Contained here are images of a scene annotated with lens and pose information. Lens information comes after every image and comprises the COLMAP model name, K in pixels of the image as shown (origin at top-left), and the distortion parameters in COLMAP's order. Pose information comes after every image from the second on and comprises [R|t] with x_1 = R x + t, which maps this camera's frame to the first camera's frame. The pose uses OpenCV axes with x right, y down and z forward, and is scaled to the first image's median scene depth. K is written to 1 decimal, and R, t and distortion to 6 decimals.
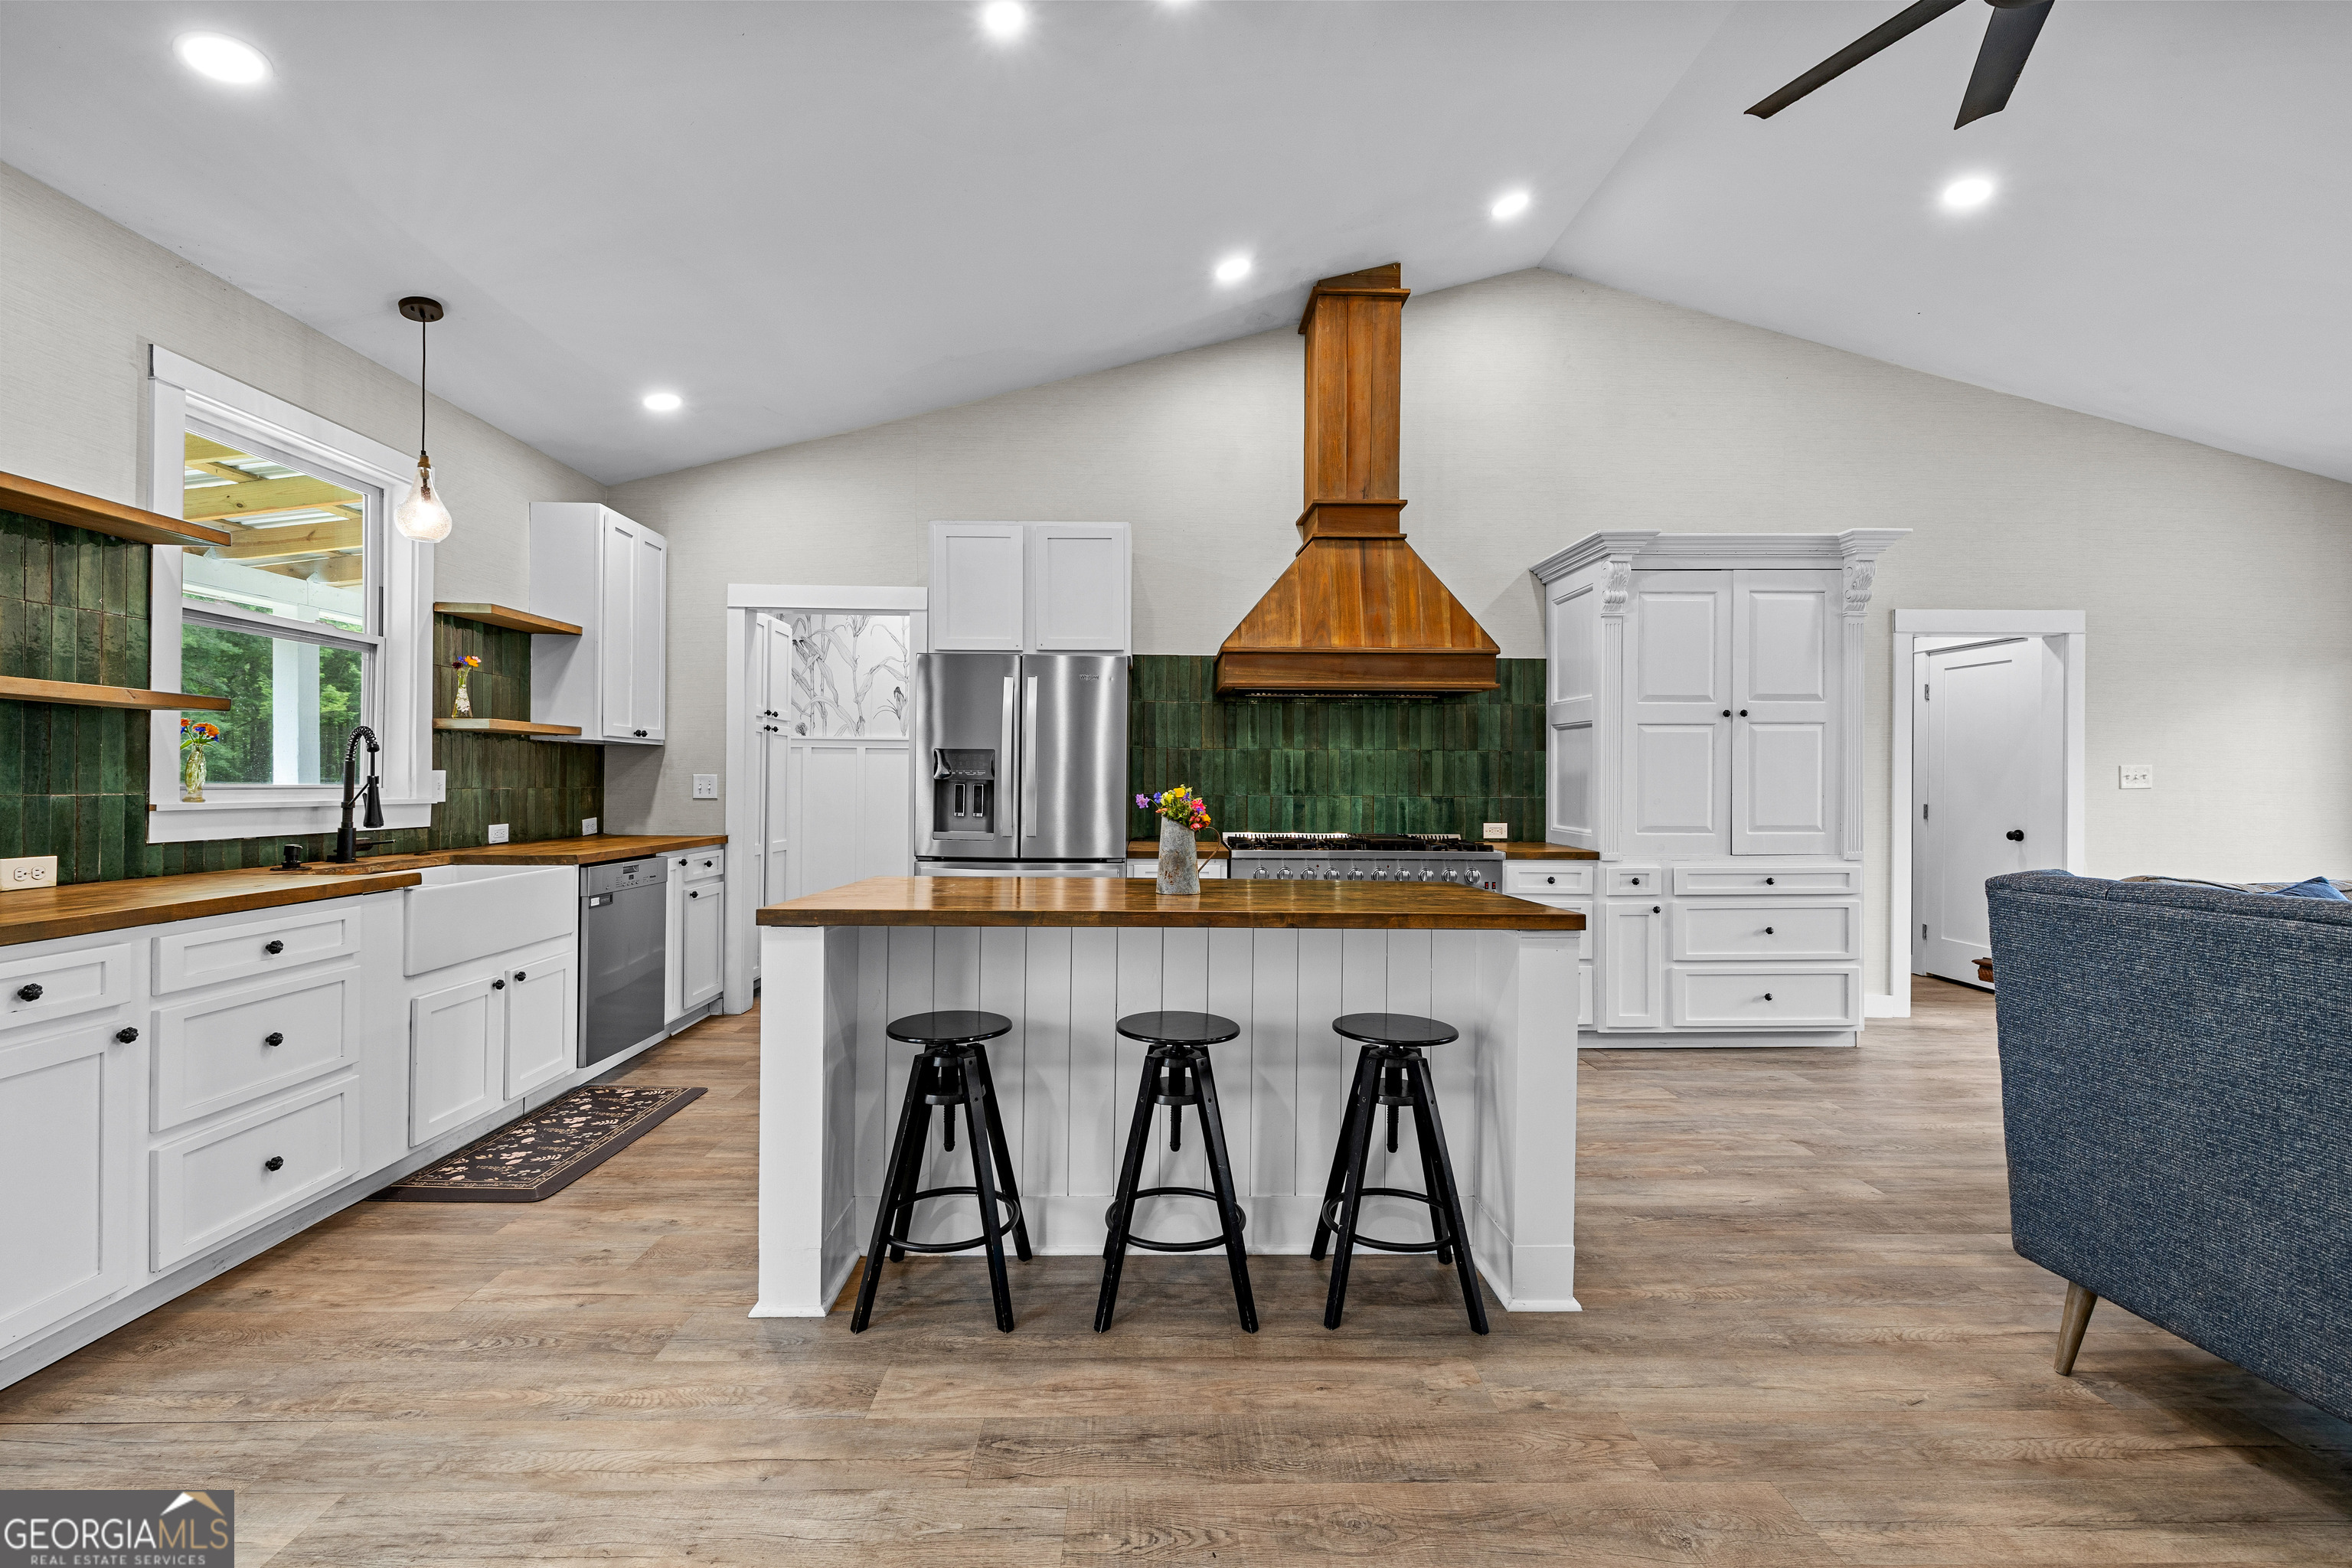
lens RADIAL K [[982.9, 0, 1174.6], [0, 982.9, 778.3], [0, 0, 1]] dist [0.000356, 0.000357]
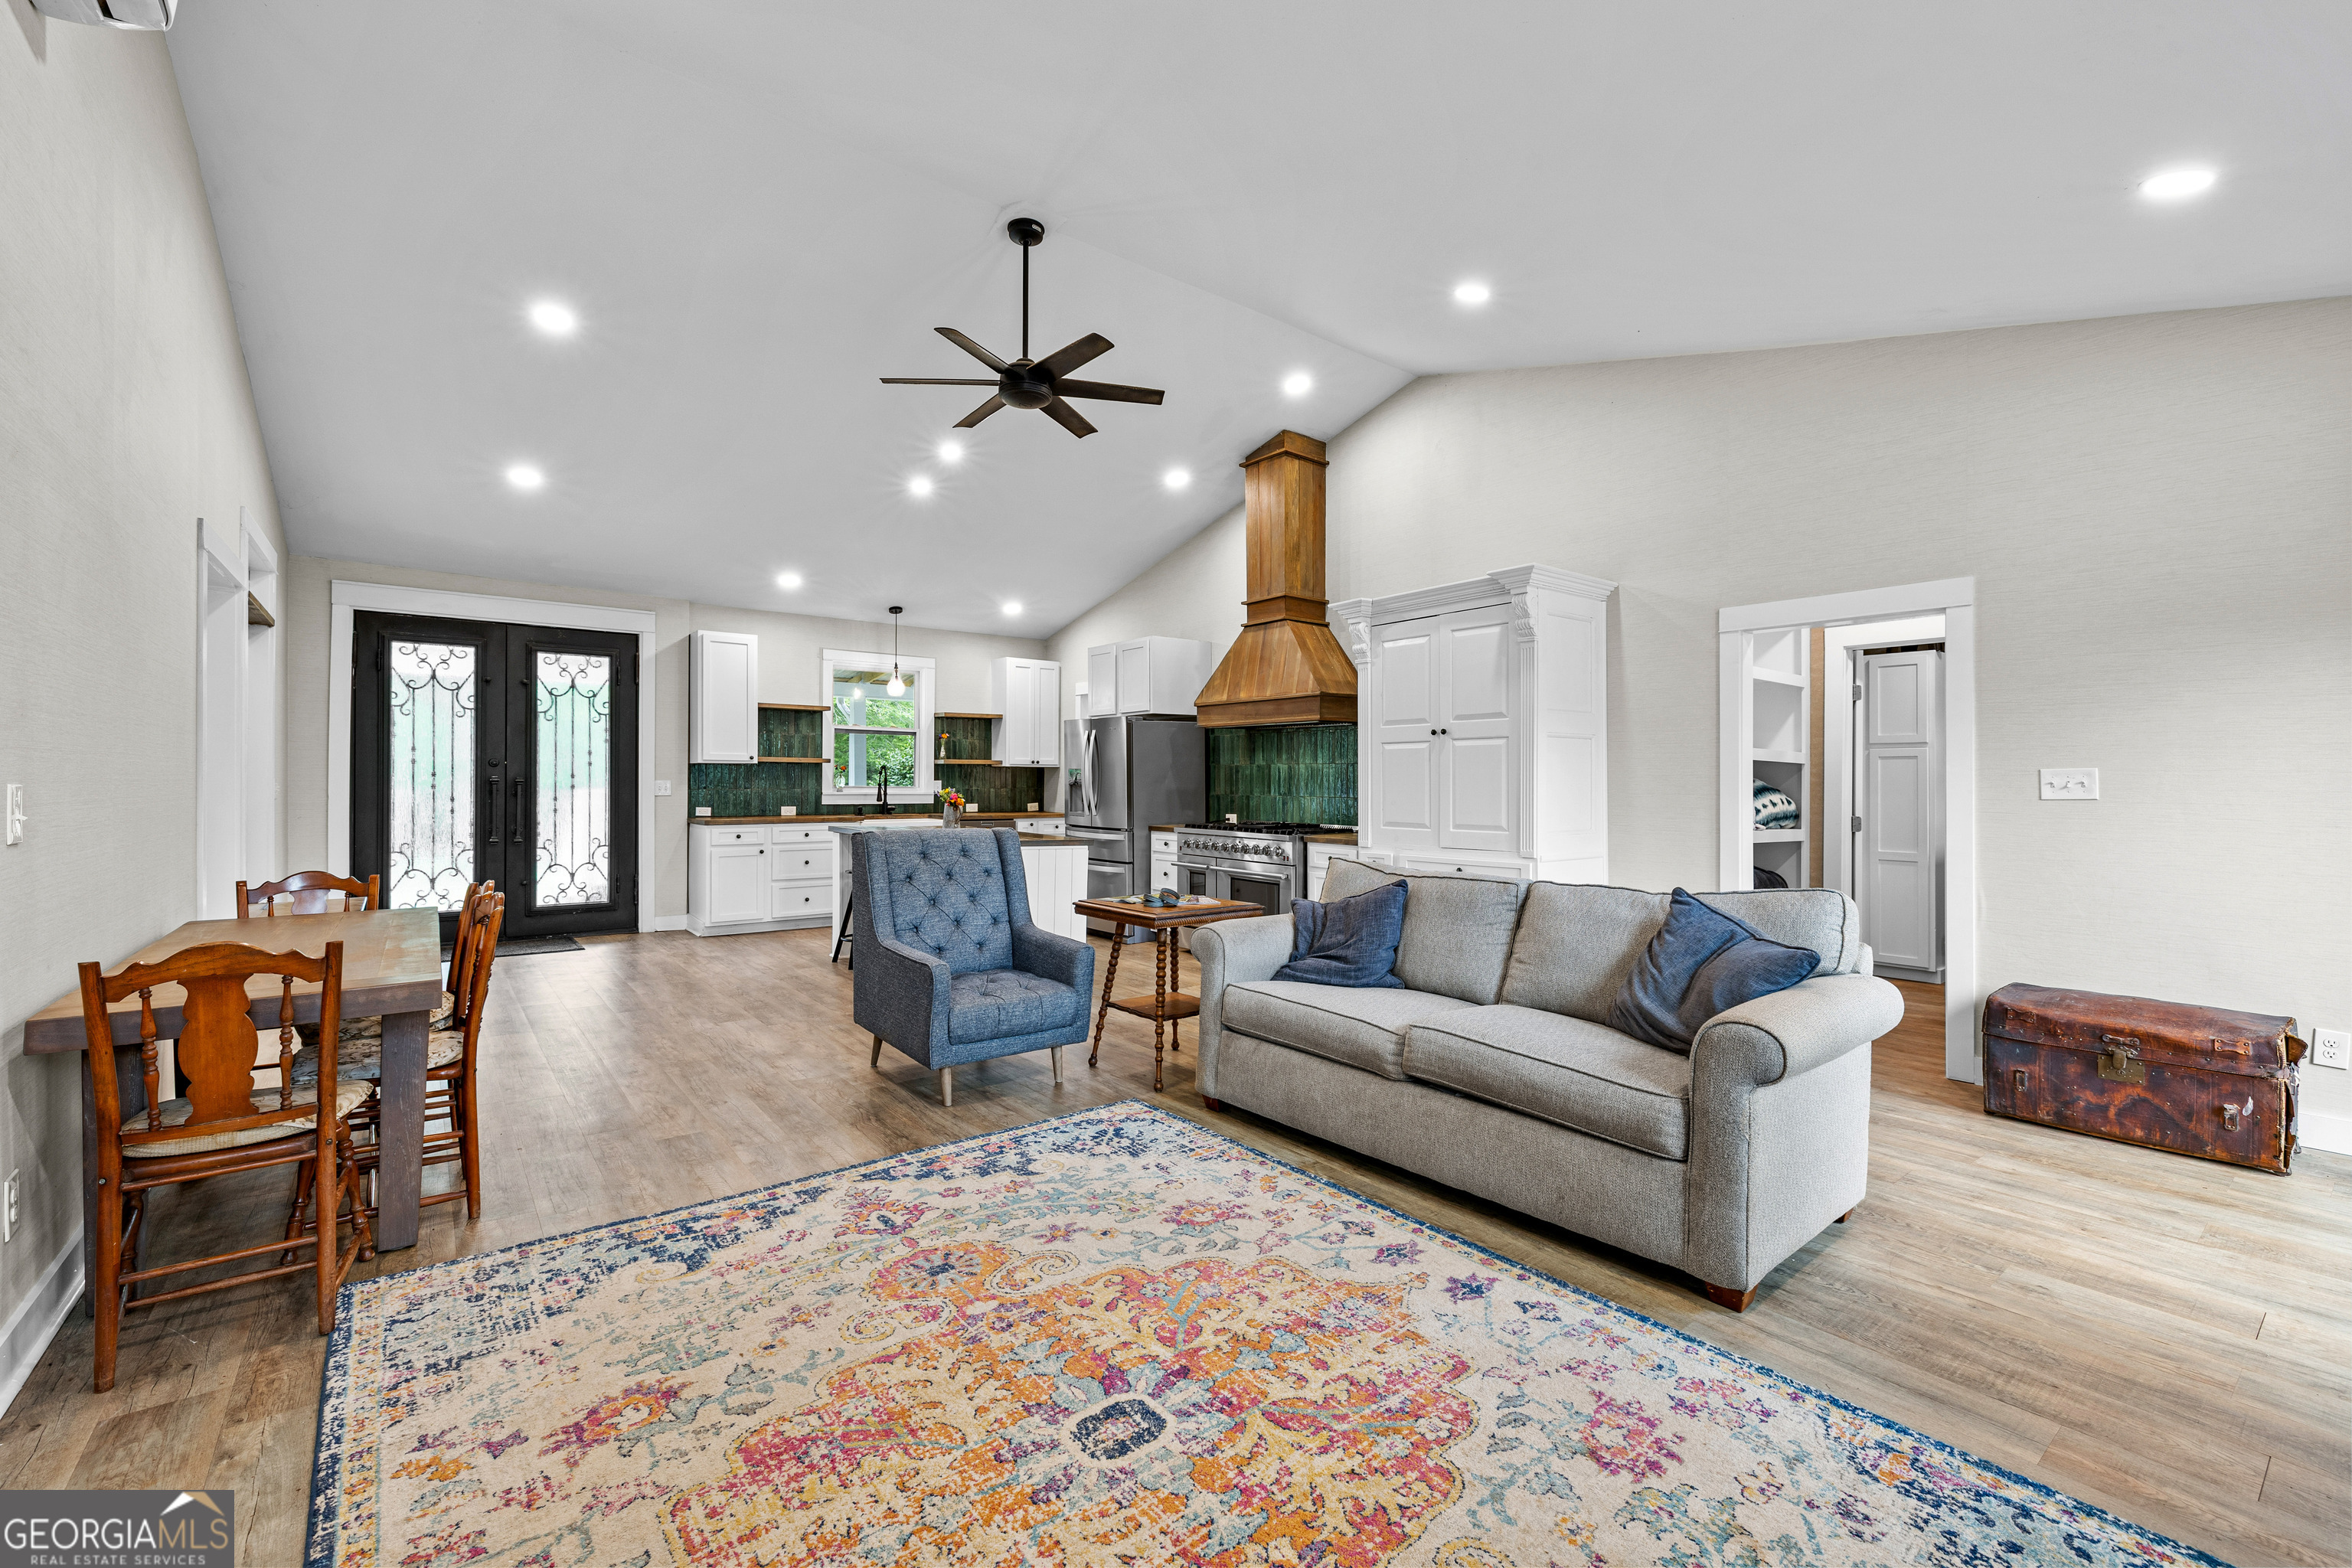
lens RADIAL K [[982.9, 0, 1174.6], [0, 982.9, 778.3], [0, 0, 1]] dist [0.000356, 0.000357]
pose [[0.598467, -0.003450, -0.801140, 1.345303], [0.000628, 0.999992, -0.003837, -0.003695], [0.801147, 0.001794, 0.598465, -0.000688]]
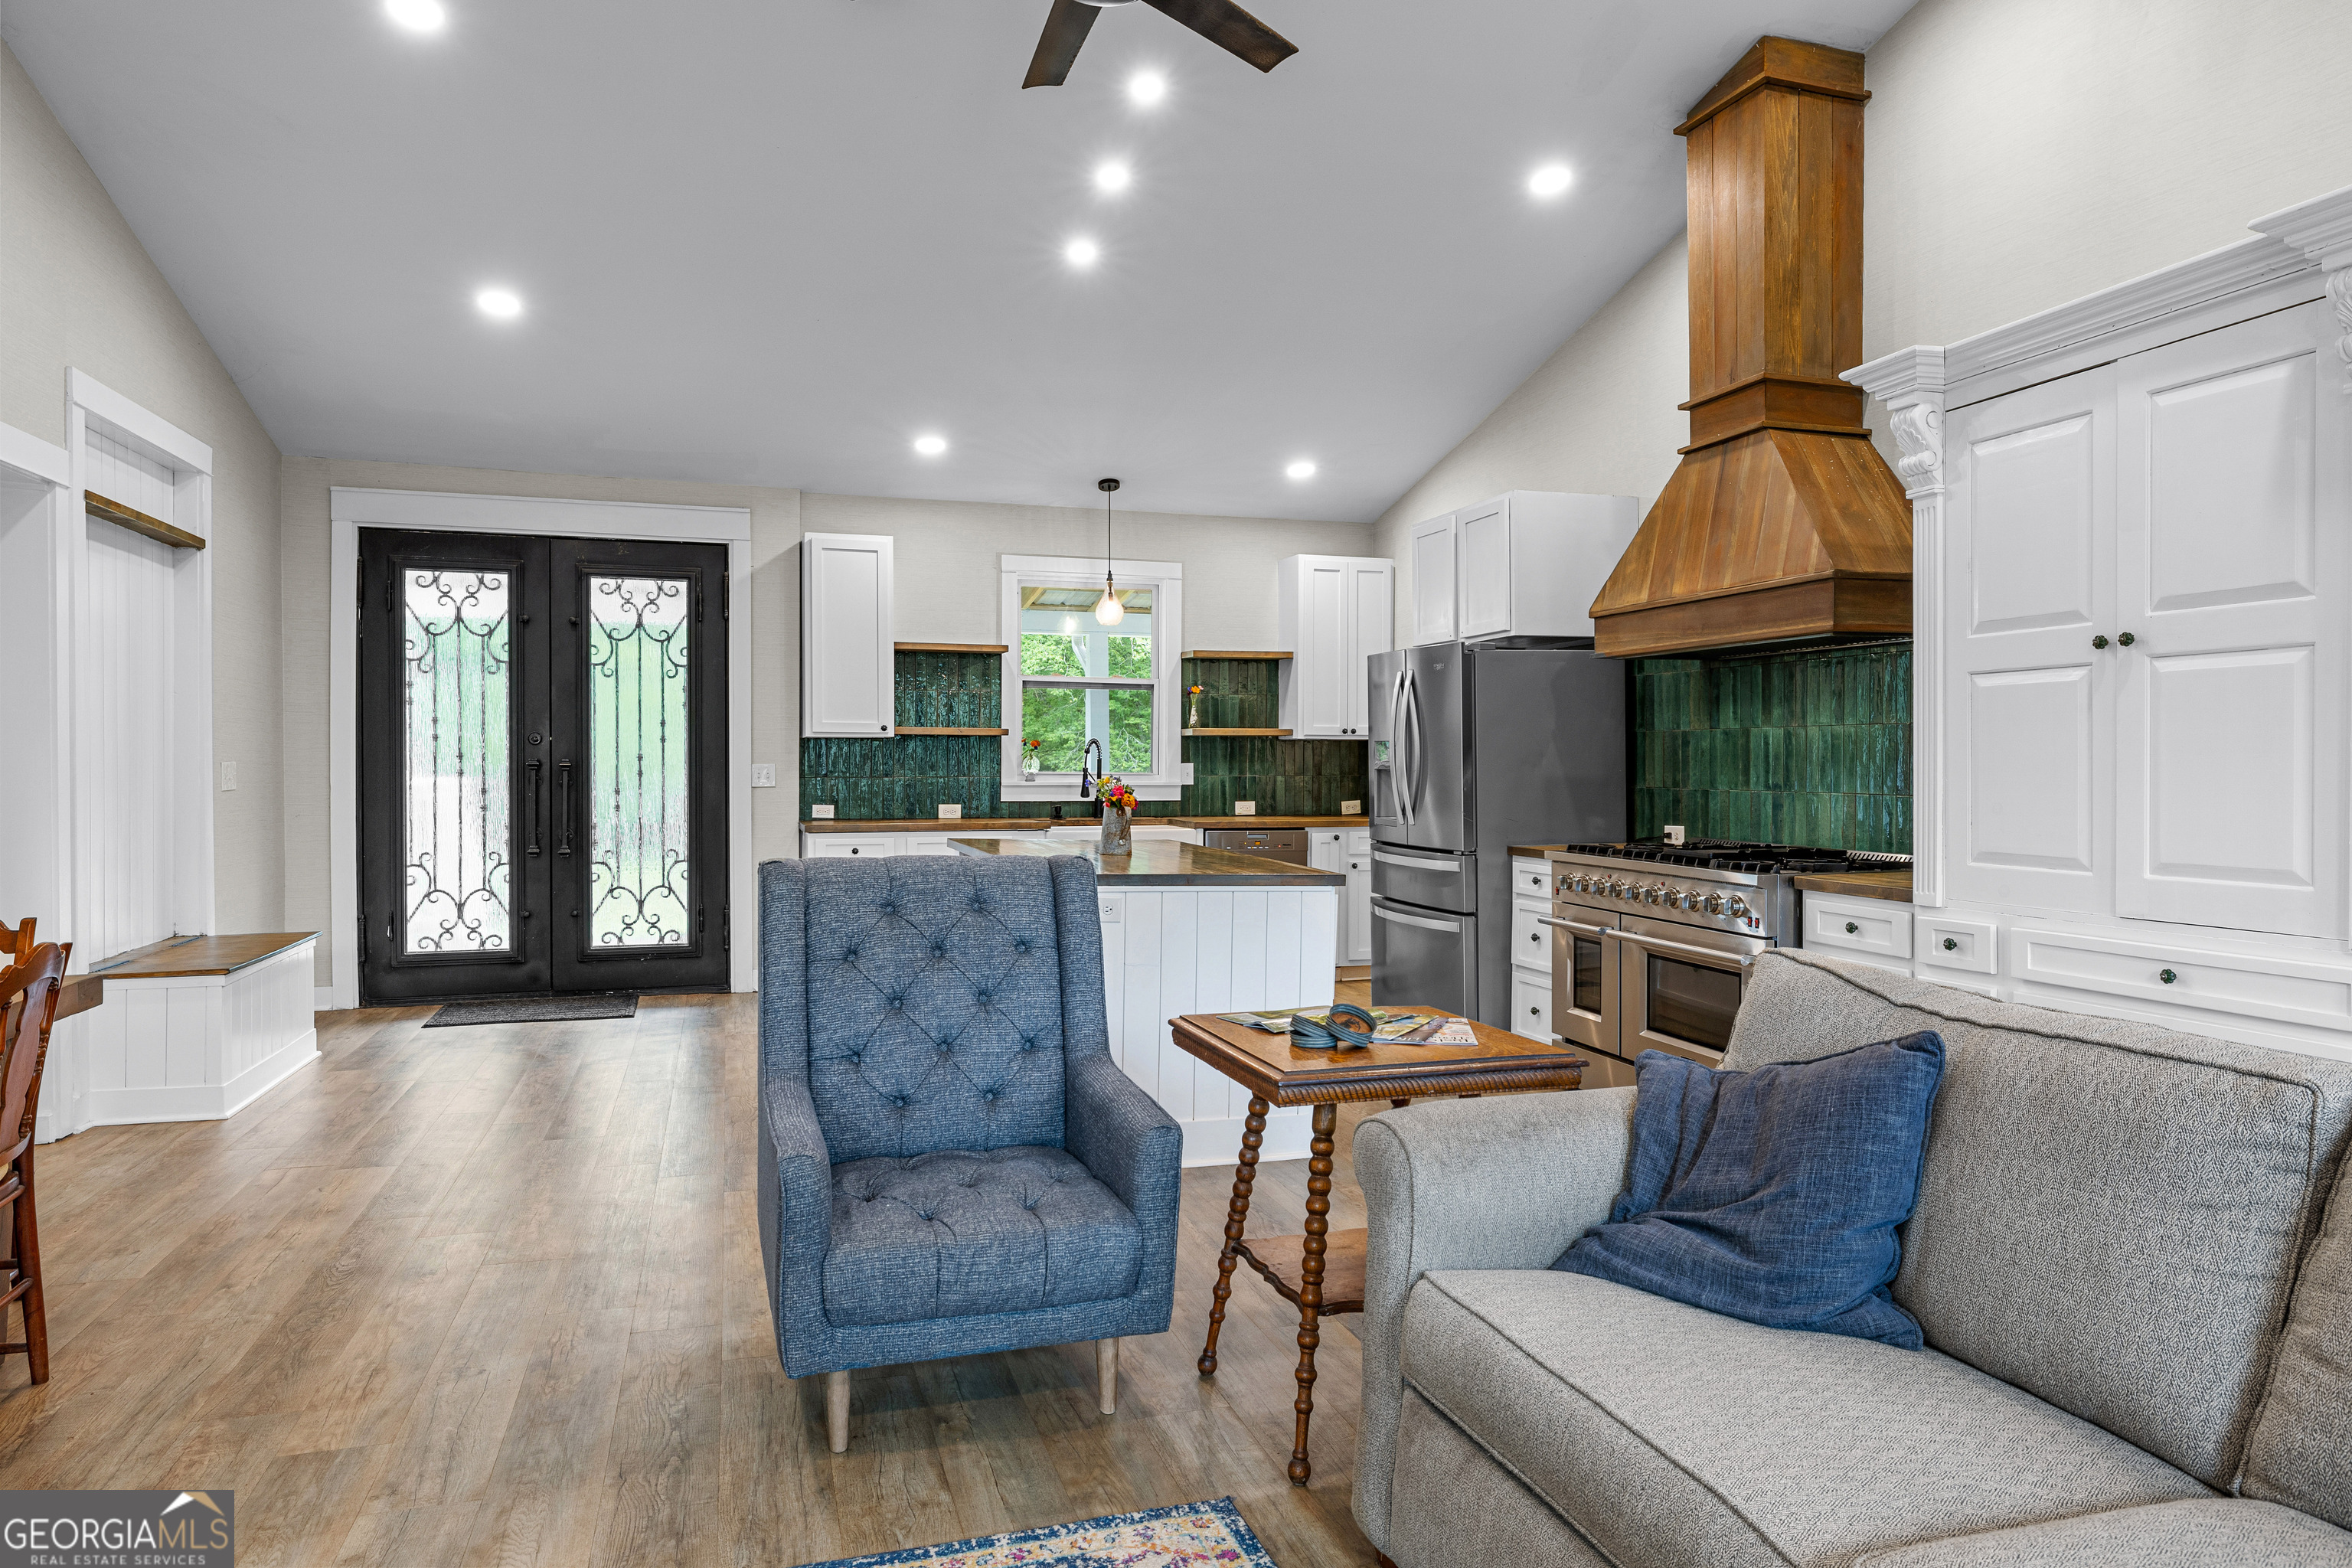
lens RADIAL K [[1427.8, 0, 1168.8], [0, 1427.8, 778.1], [0, 0, 1]] dist [-0.000495, 0.000013]
pose [[0.273423, 0.006219, -0.961874, 1.142458], [0.003012, 0.999969, 0.007322, -0.001277], [0.961889, -0.004899, 0.273395, 0.318313]]
